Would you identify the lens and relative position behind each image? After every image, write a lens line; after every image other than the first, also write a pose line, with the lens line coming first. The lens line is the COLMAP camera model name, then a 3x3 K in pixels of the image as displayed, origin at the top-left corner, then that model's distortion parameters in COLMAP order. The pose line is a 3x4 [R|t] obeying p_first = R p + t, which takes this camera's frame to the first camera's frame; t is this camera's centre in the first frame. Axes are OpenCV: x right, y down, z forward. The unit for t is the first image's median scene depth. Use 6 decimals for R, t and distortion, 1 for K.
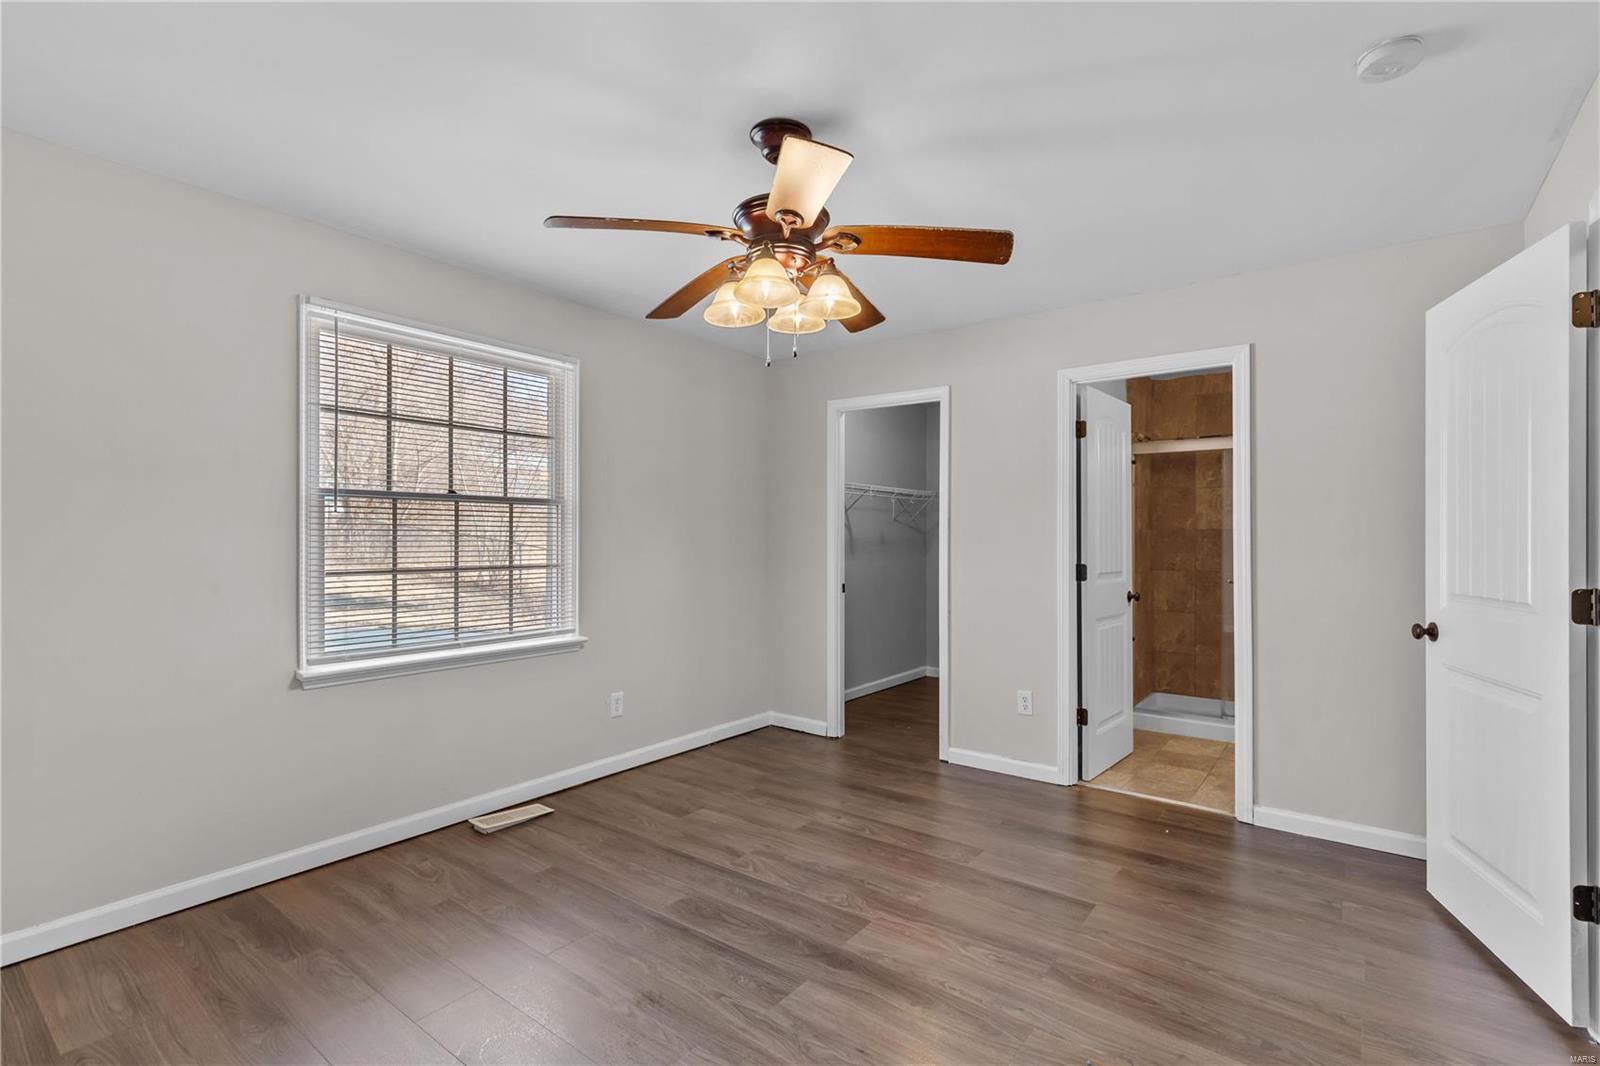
lens RADIAL K [[730.1, 0, 793.3], [0, 730.1, 531.2], [0, 0, 1]] dist [0.006532, -0.004239]
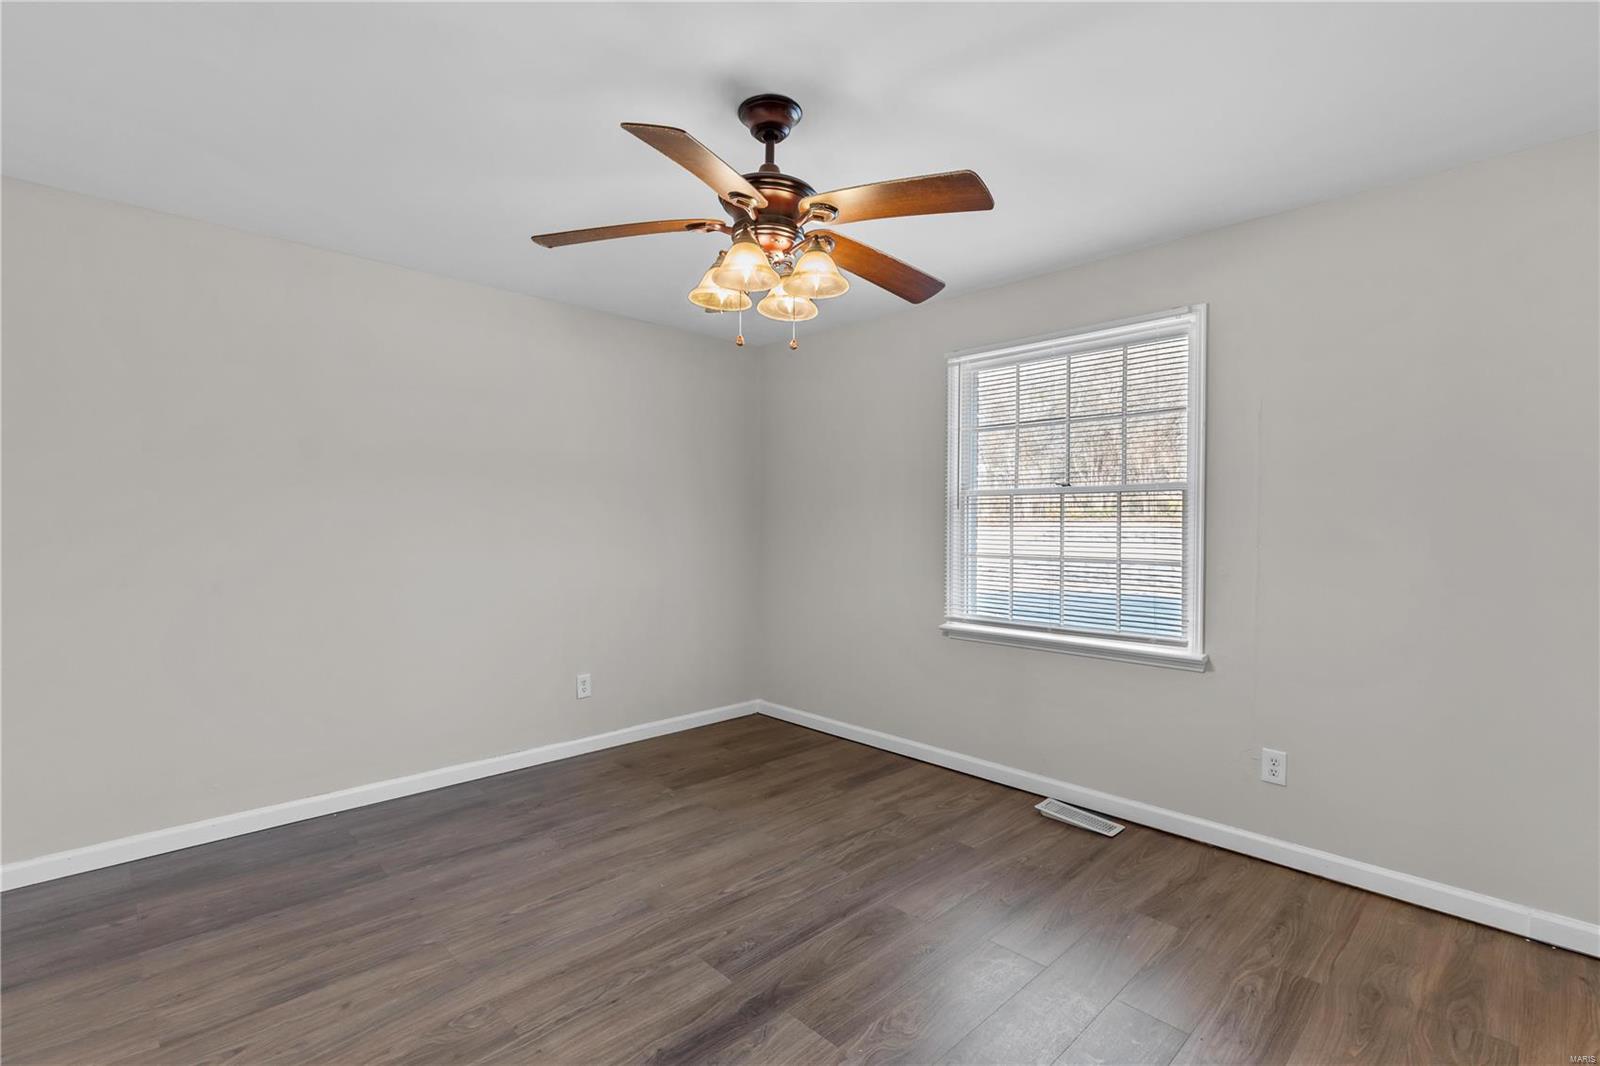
lens RADIAL K [[730.1, 0, 824.1], [0, 730.1, 506.9], [0, 0, 1]] dist [0.006532, -0.004239]
pose [[-0.117945, -0.023275, -0.992747, 0.661554], [0.001515, 0.999720, -0.023618, 0.002117], [0.993019, -0.004290, -0.117876, 0.828357]]
